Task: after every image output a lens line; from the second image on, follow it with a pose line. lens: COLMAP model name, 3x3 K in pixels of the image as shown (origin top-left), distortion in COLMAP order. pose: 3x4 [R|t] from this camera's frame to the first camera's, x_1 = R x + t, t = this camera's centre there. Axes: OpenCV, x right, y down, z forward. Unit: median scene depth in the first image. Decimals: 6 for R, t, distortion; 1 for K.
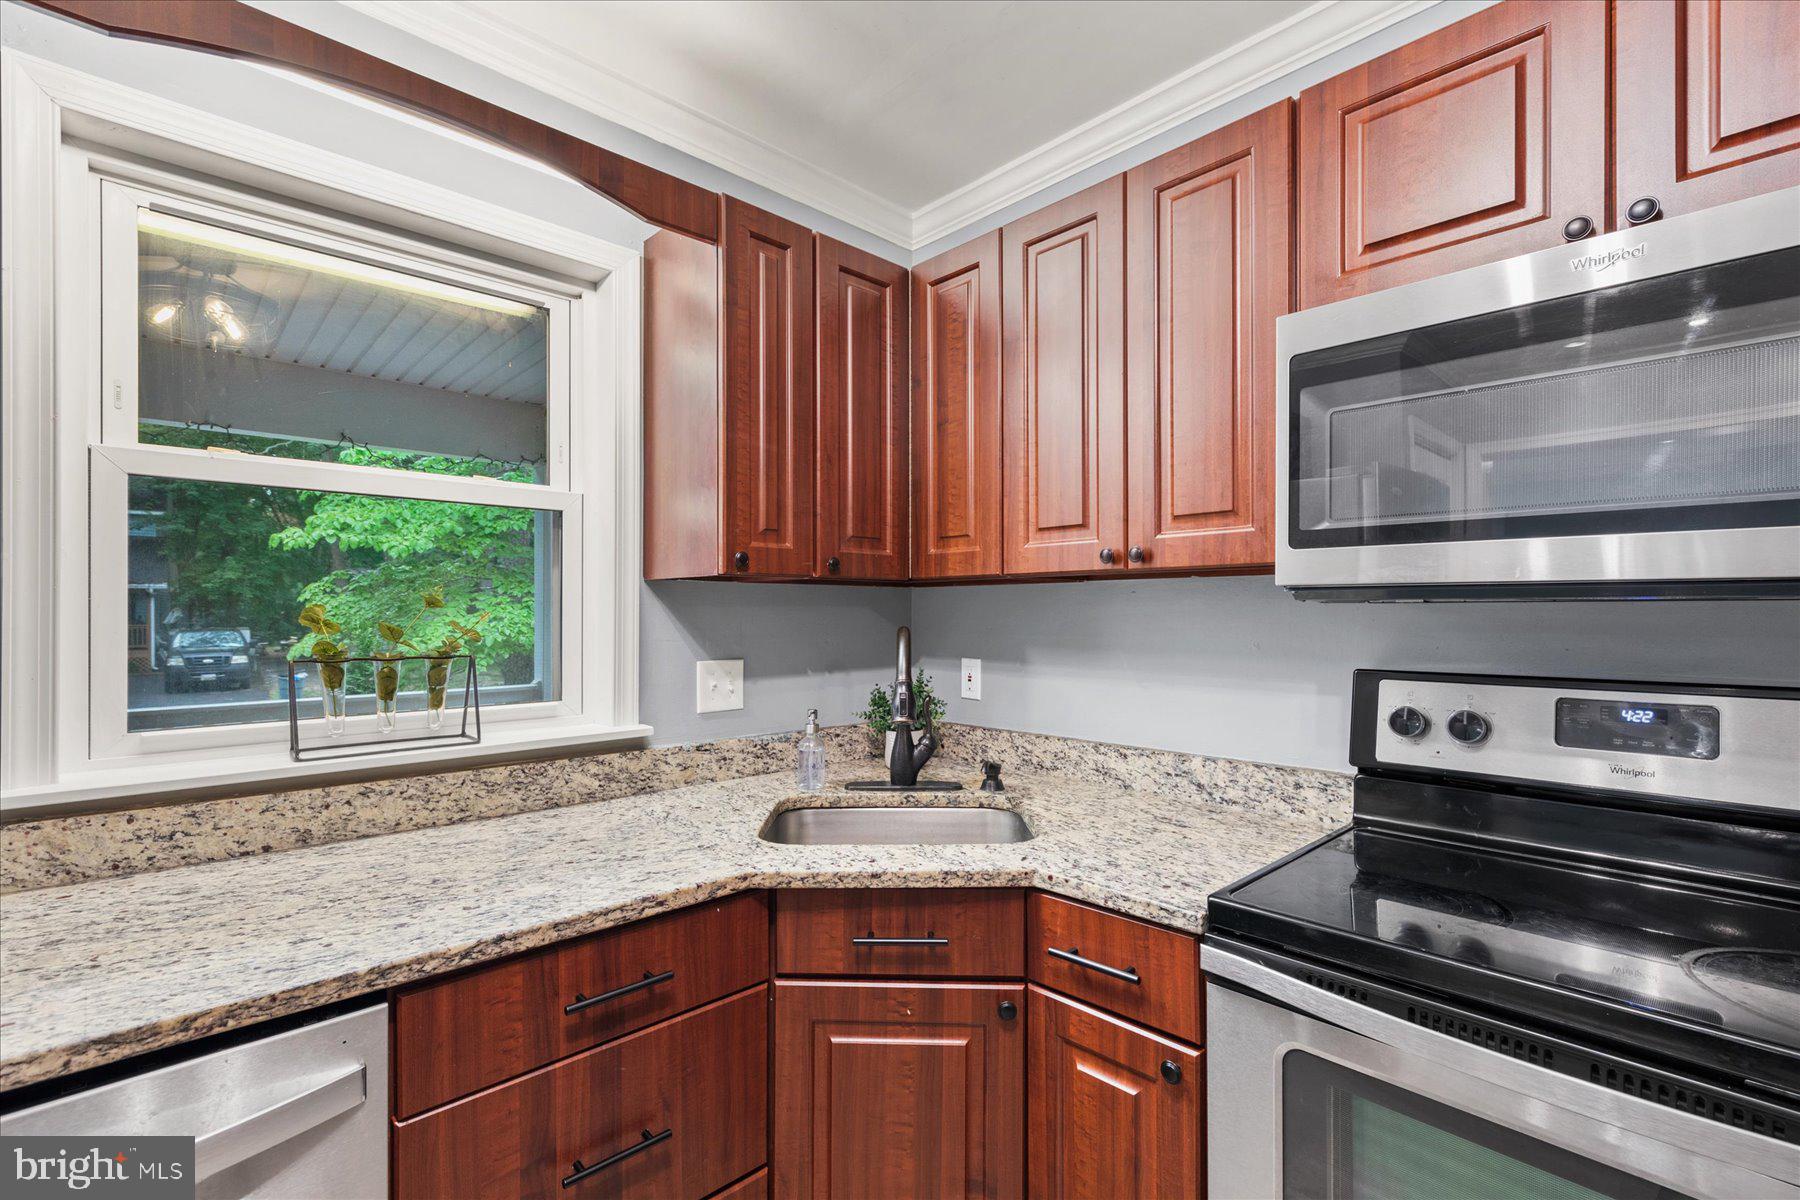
lens RADIAL K [[795.6, 0, 907.2], [0, 795.6, 612.1], [0, 0, 1]] dist [0.003218, 0.000025]
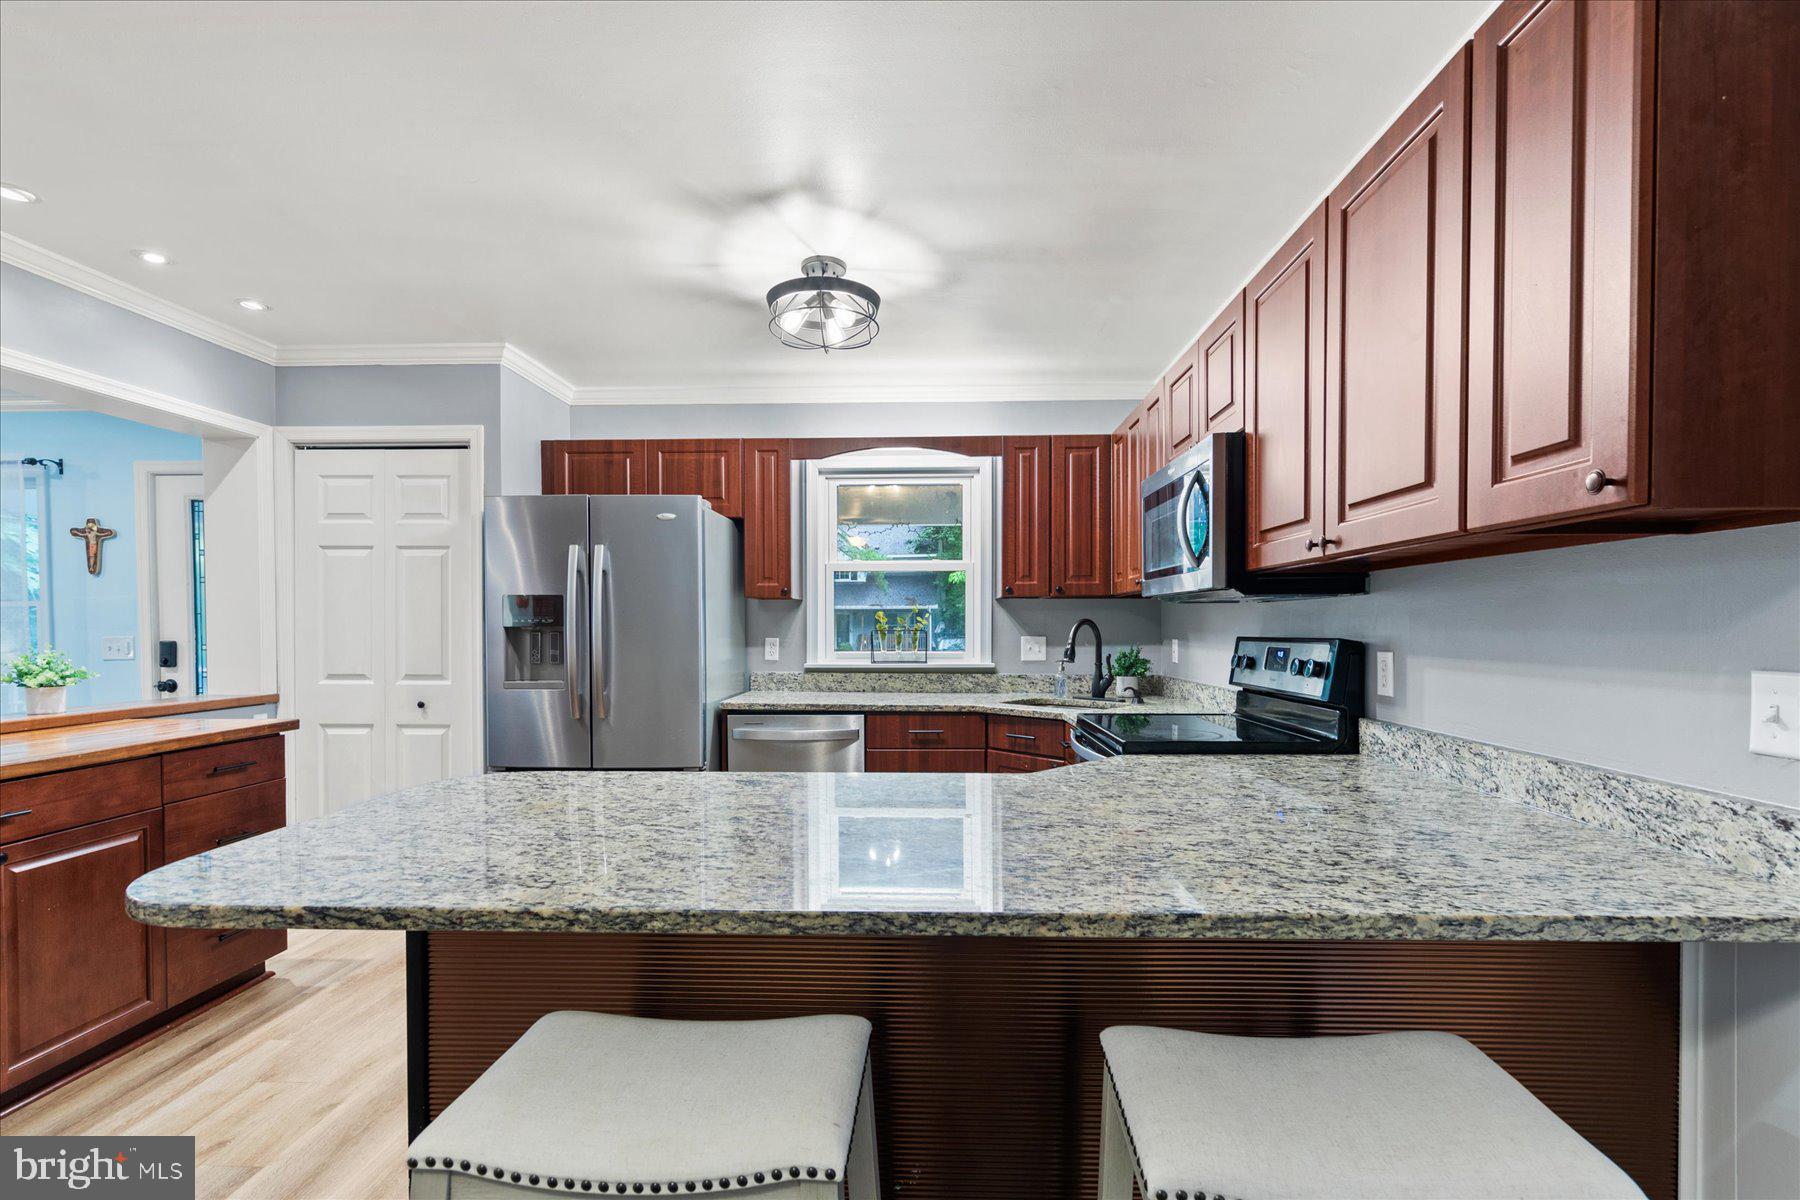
lens RADIAL K [[805.3, 0, 916.1], [0, 805.3, 638.6], [0, 0, 1]] dist [0.002637, -0.000083]
pose [[0.709630, 0.009559, -0.704509, 1.385893], [0.001603, 0.999883, 0.015182, 0.044901], [0.704572, -0.011903, 0.709532, -0.962479]]
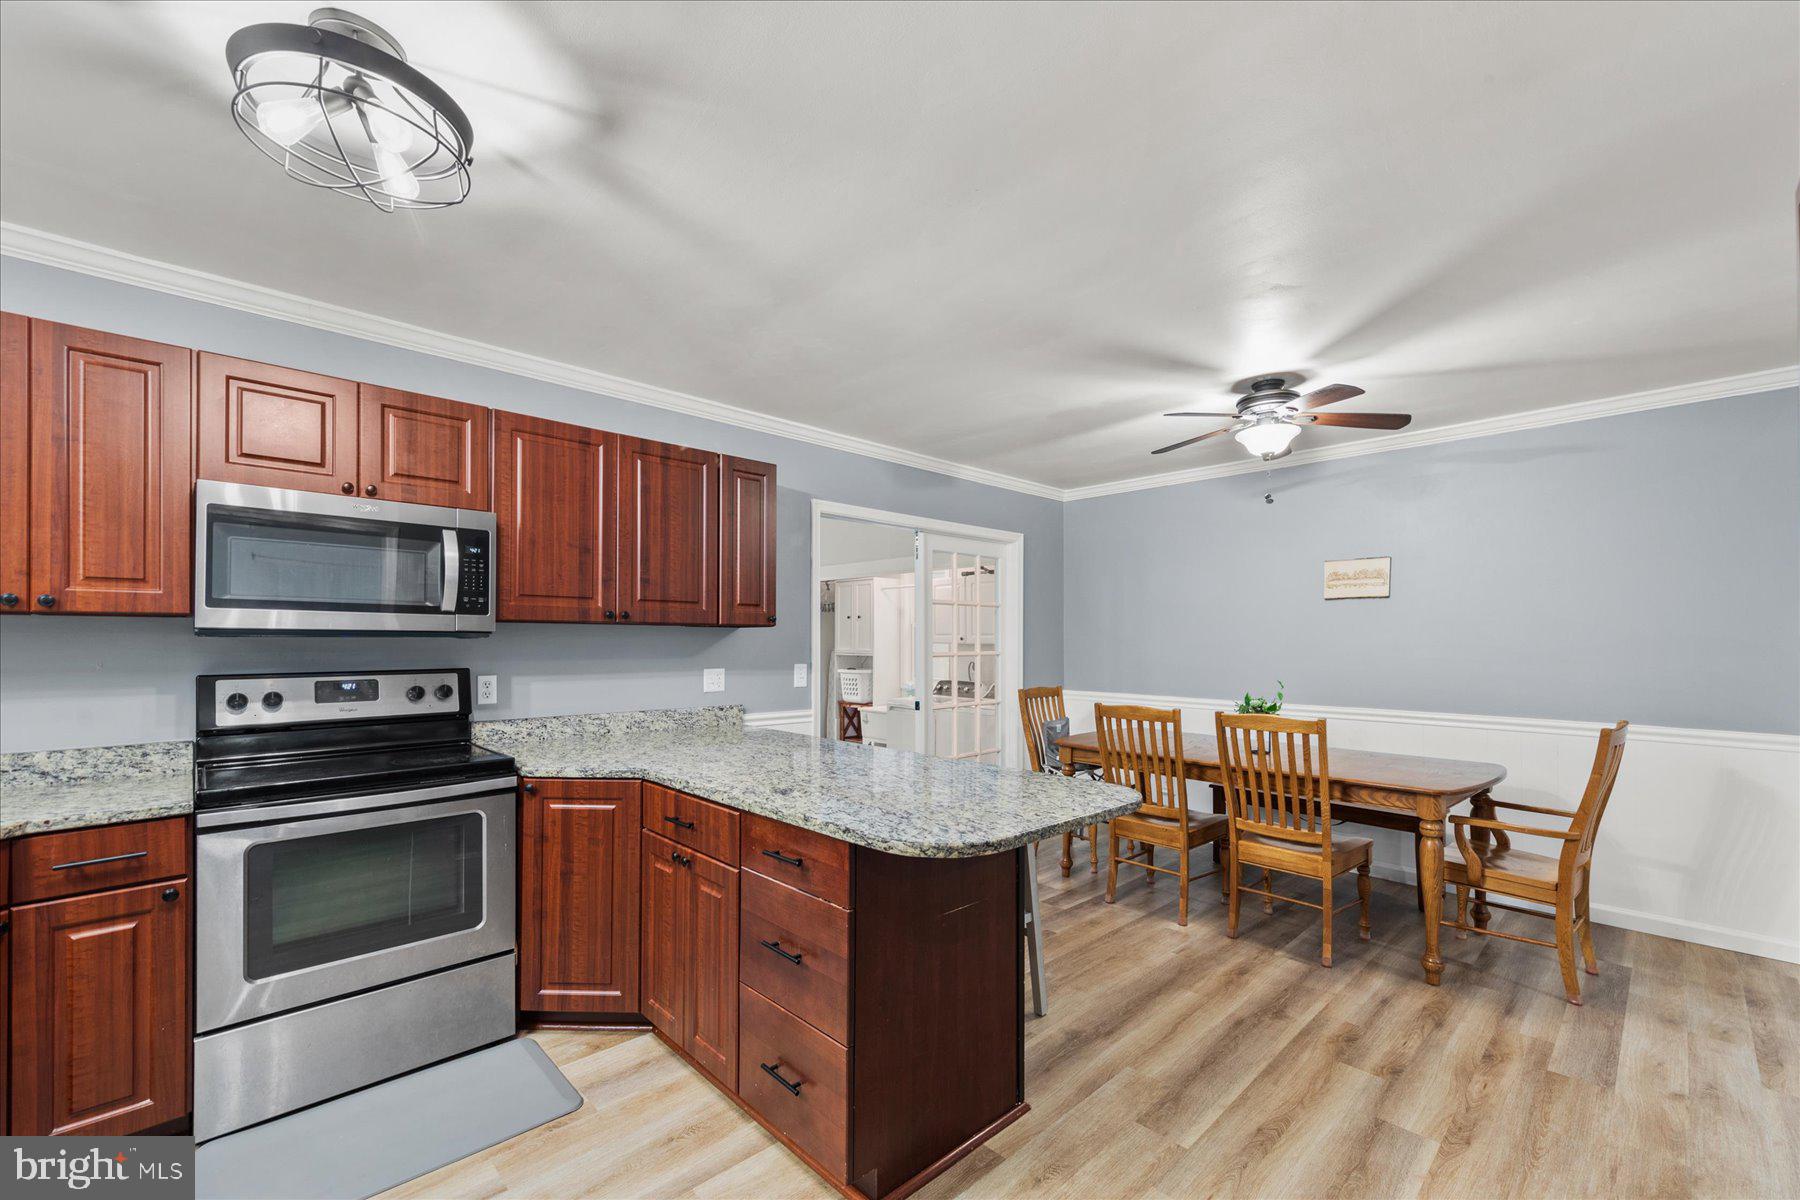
lens RADIAL K [[745.0, 0, 893.7], [0, 745.0, 637.7], [0, 0, 1]] dist [0.001075, 0.000072]
pose [[0.004766, 0.004860, 0.999977, -1.020111], [-0.000404, 0.999988, -0.004858, -0.001737], [-0.999989, -0.000381, 0.004768, -0.491345]]
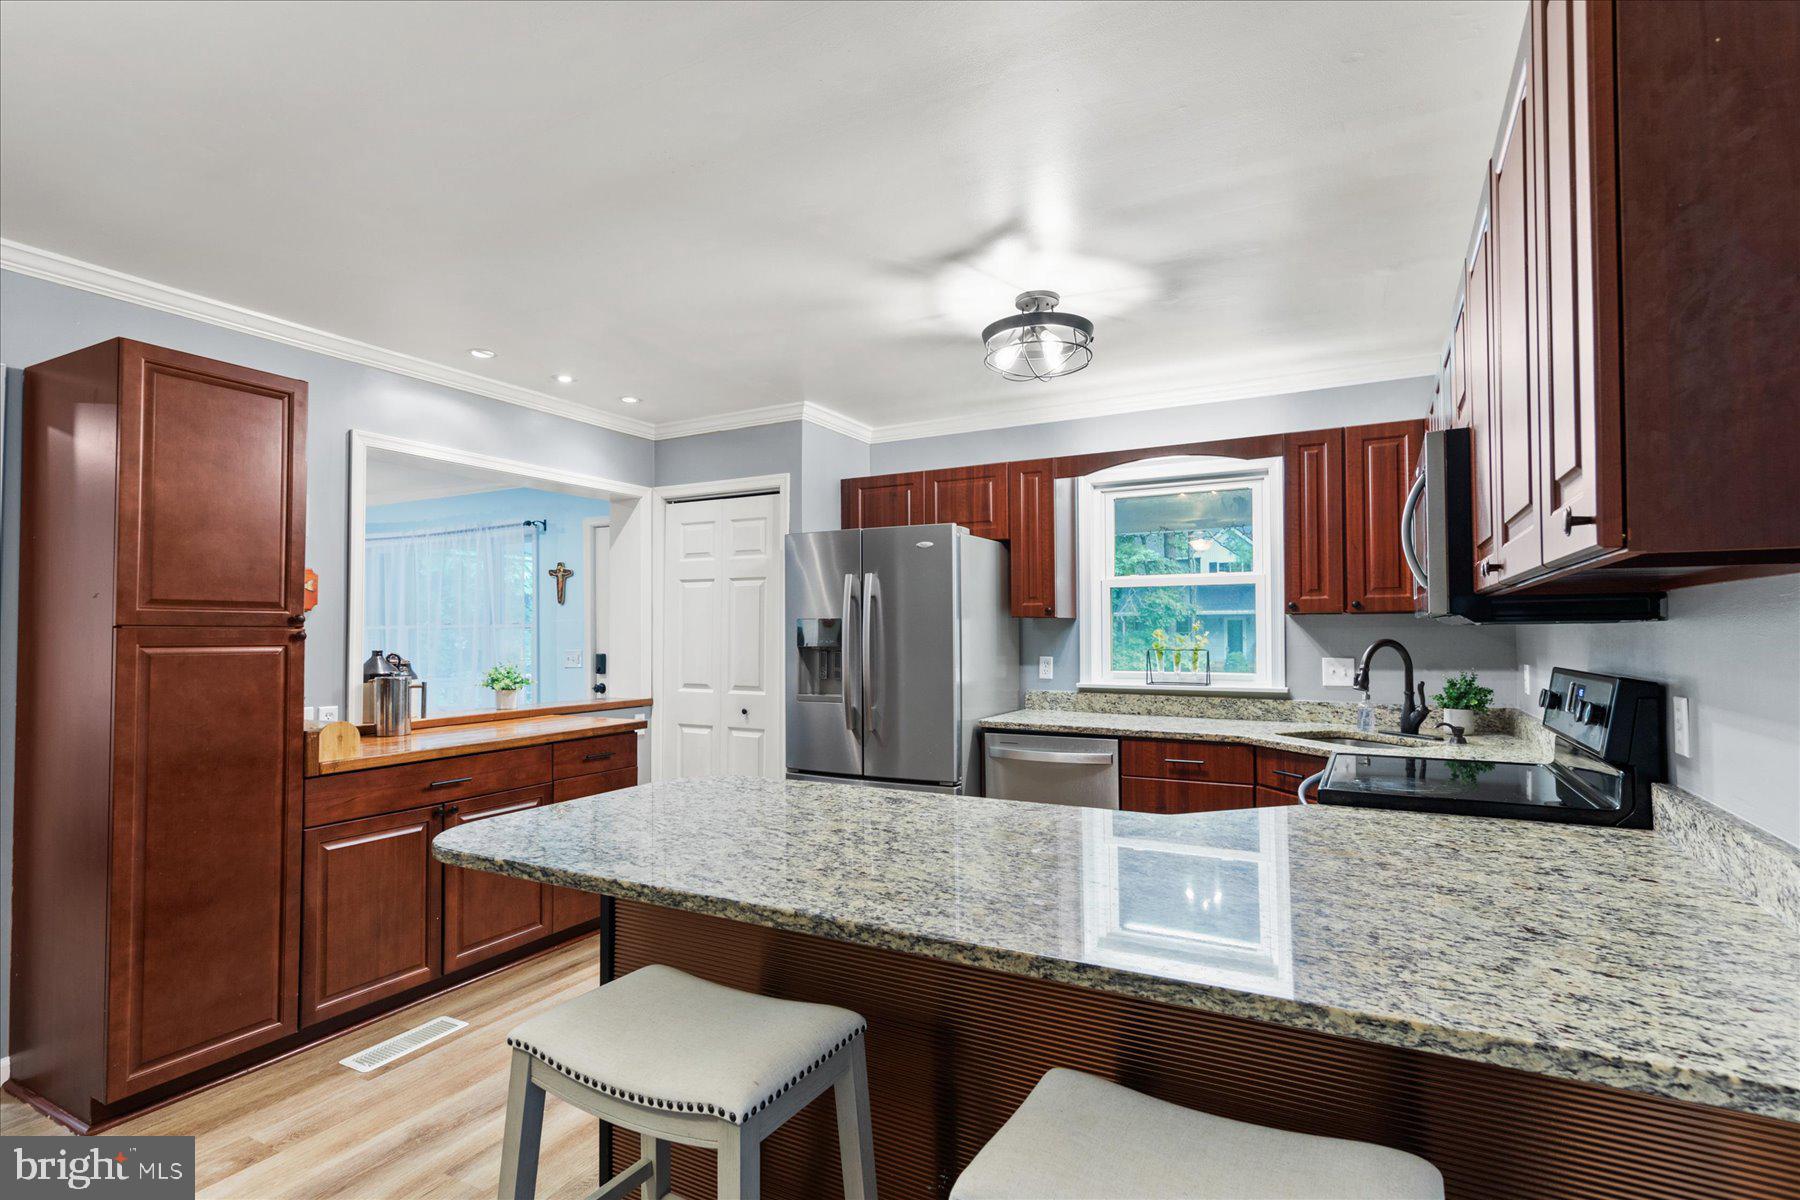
lens RADIAL K [[856.2, 0, 924.0], [0, 856.2, 614.7], [0, 0, 1]] dist [0.002130, 0.000003]
pose [[0.333956, -0.021727, -0.942338, 1.715165], [0.002648, 0.999752, -0.022112, 0.003829], [0.942585, 0.004889, 0.333930, -0.713793]]
